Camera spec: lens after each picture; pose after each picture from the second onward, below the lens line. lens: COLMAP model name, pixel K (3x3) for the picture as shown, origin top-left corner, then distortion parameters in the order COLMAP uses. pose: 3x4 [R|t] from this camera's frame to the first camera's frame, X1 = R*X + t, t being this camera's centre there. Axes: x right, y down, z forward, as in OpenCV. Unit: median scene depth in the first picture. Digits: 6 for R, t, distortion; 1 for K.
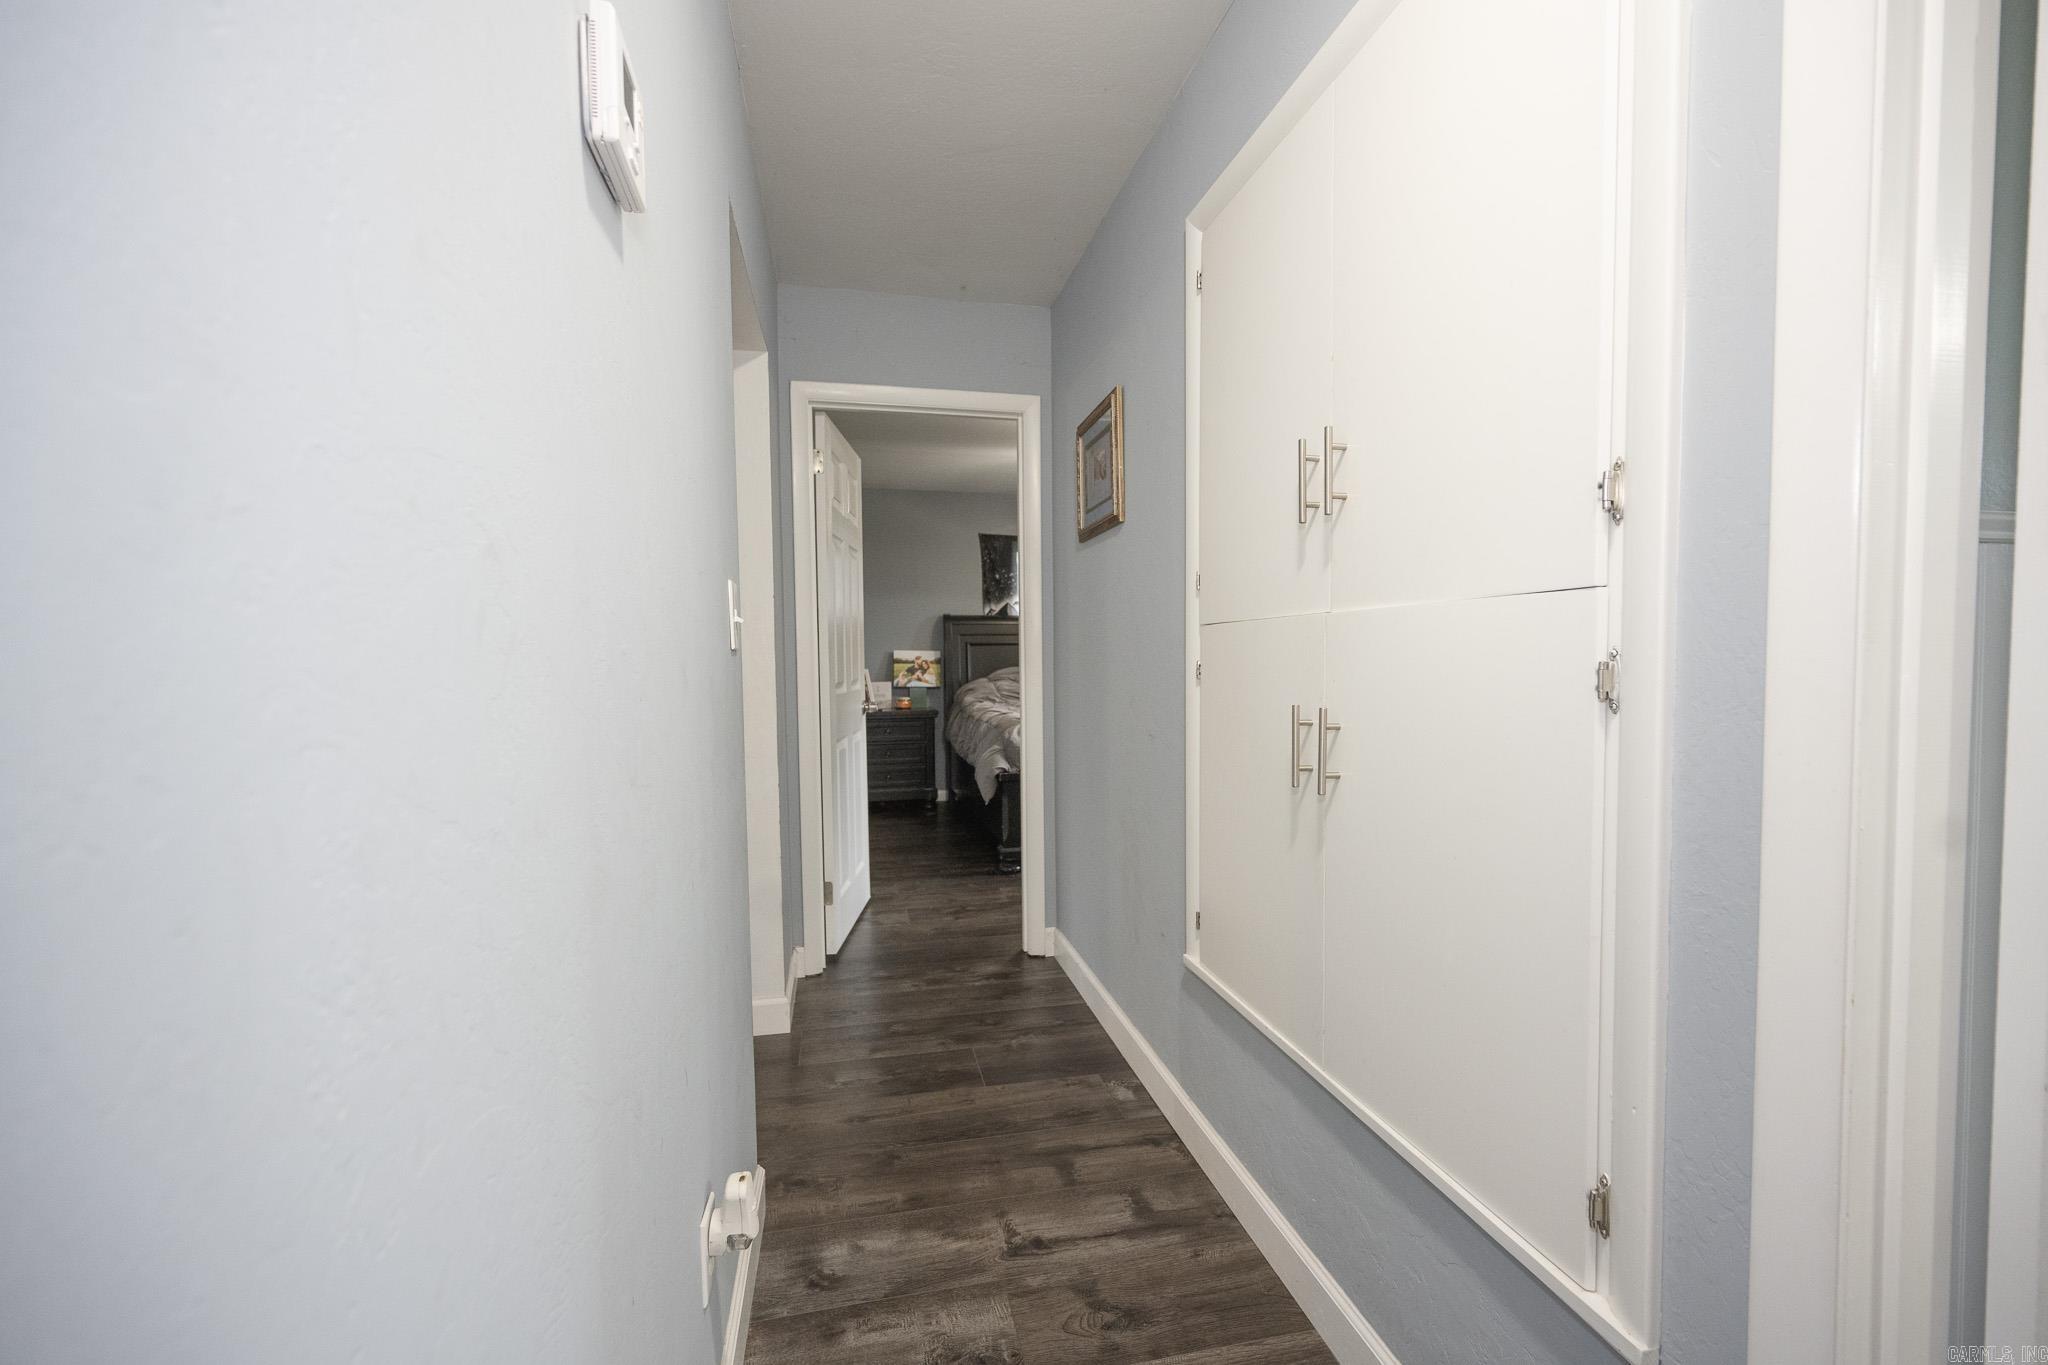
lens RADIAL K [[808.0, 0, 1020.5], [0, 808.0, 685.6], [0, 0, 1]] dist [-0.001957, 0.000032]
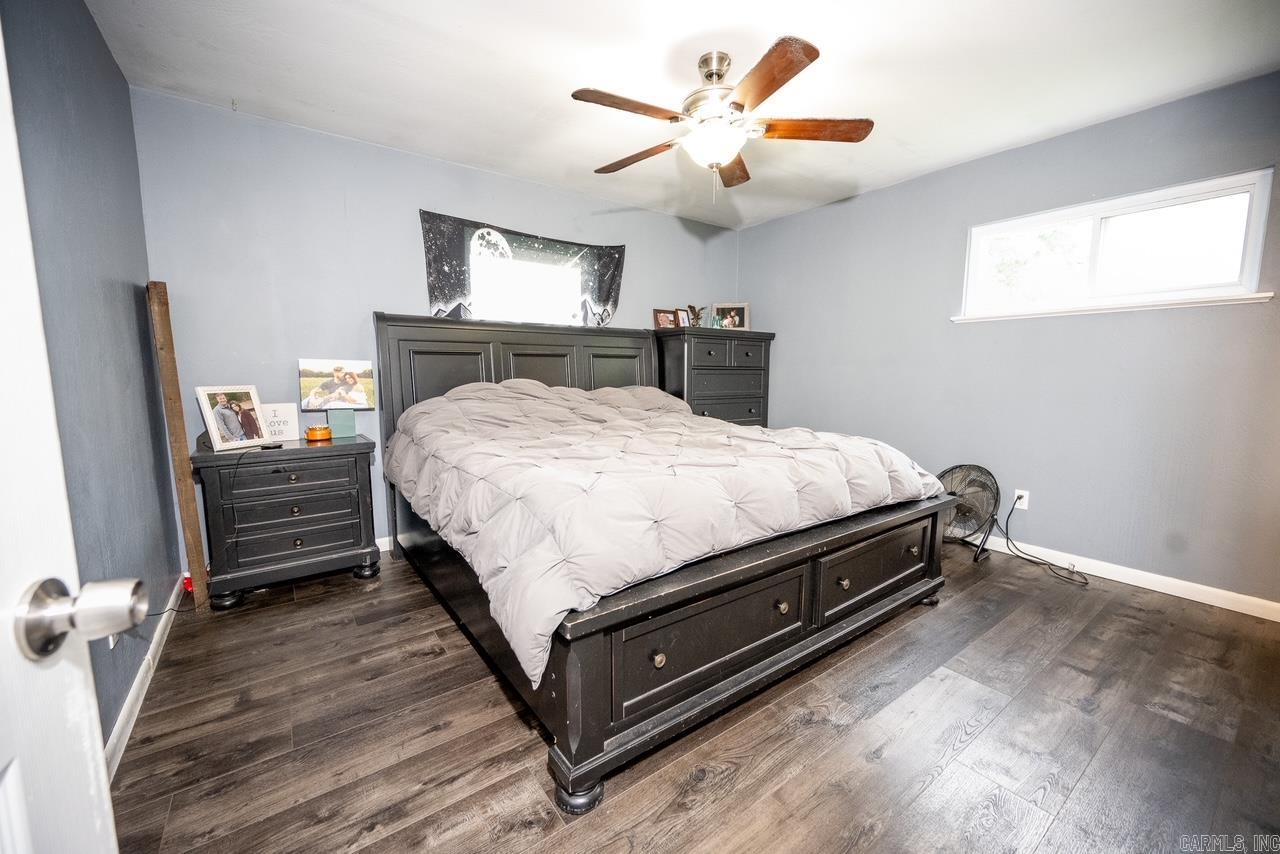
lens RADIAL K [[505.0, 0, 641.5], [0, 505.0, 430.7], [0, 0, 1]] dist [-0.001957, 0.000032]
pose [[0.916982, -0.041102, 0.396805, -0.057636], [0.009387, 0.996626, 0.081541, -0.013386], [-0.398817, -0.071047, 0.914274, 0.458885]]
